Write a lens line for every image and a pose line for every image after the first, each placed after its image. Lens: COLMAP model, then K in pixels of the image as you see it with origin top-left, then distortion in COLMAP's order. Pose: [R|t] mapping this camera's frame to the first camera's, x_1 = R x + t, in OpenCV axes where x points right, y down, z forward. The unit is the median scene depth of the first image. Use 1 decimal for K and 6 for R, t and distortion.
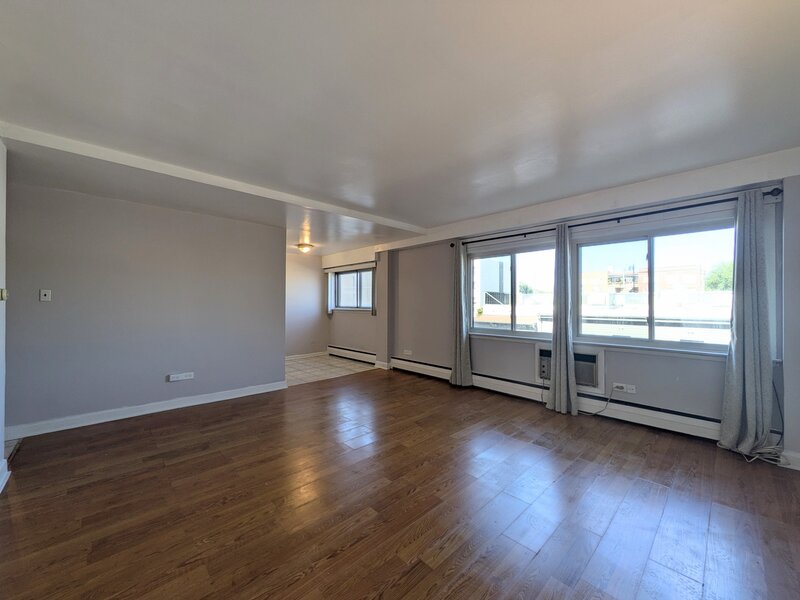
lens RADIAL K [[316.2, 0, 399.9], [0, 316.2, 302.1], [0, 0, 1]] dist [-0.000698, -0.000202]
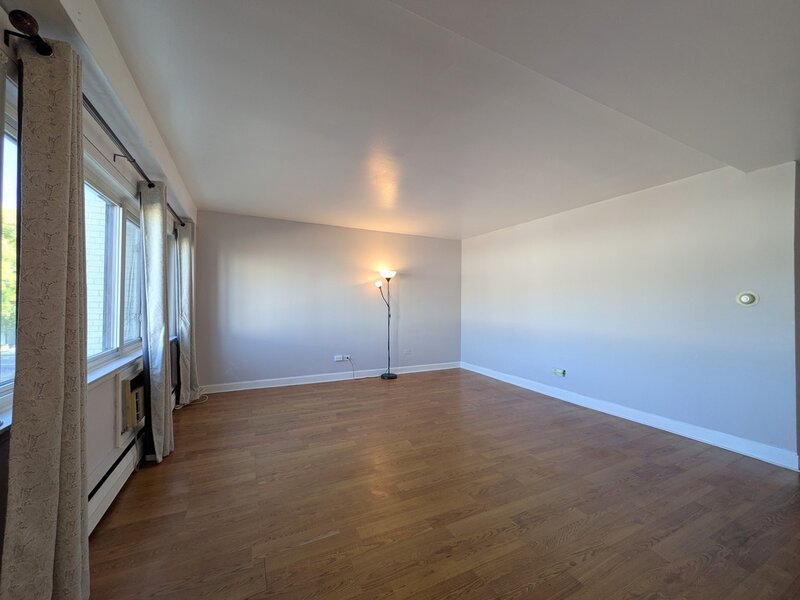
lens RADIAL K [[316.2, 0, 401.0], [0, 316.2, 297.3], [0, 0, 1]] dist [-0.000698, -0.000202]
pose [[-0.956299, -0.006302, 0.292321, -0.173106], [-0.012795, 0.999712, -0.020304, 0.007573], [-0.292109, -0.023157, -0.956105, 1.366437]]
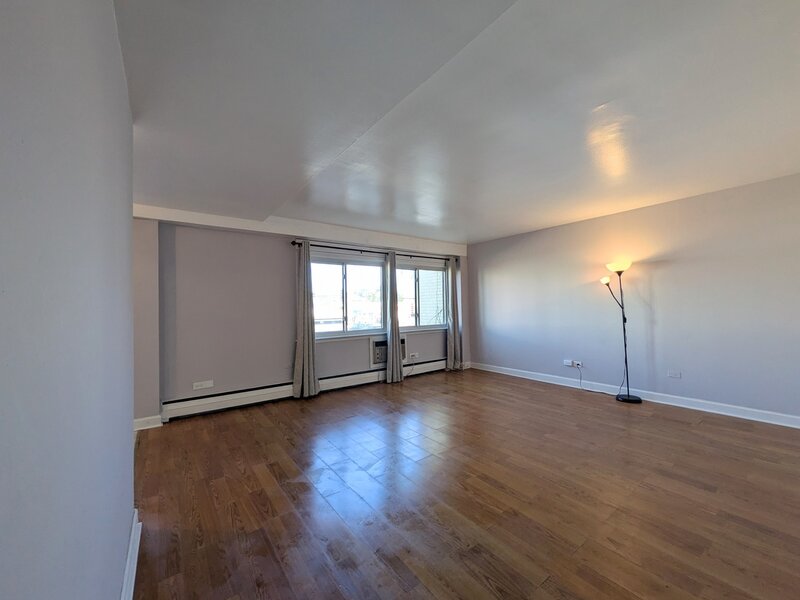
lens RADIAL K [[316.2, 0, 399.5], [0, 316.2, 303.3], [0, 0, 1]] dist [-0.000698, -0.000202]
pose [[0.115725, 0.006302, 0.993261, -0.826964], [0.015984, 0.999839, -0.008206, 0.001951], [-0.993153, 0.016826, 0.115606, 0.725871]]
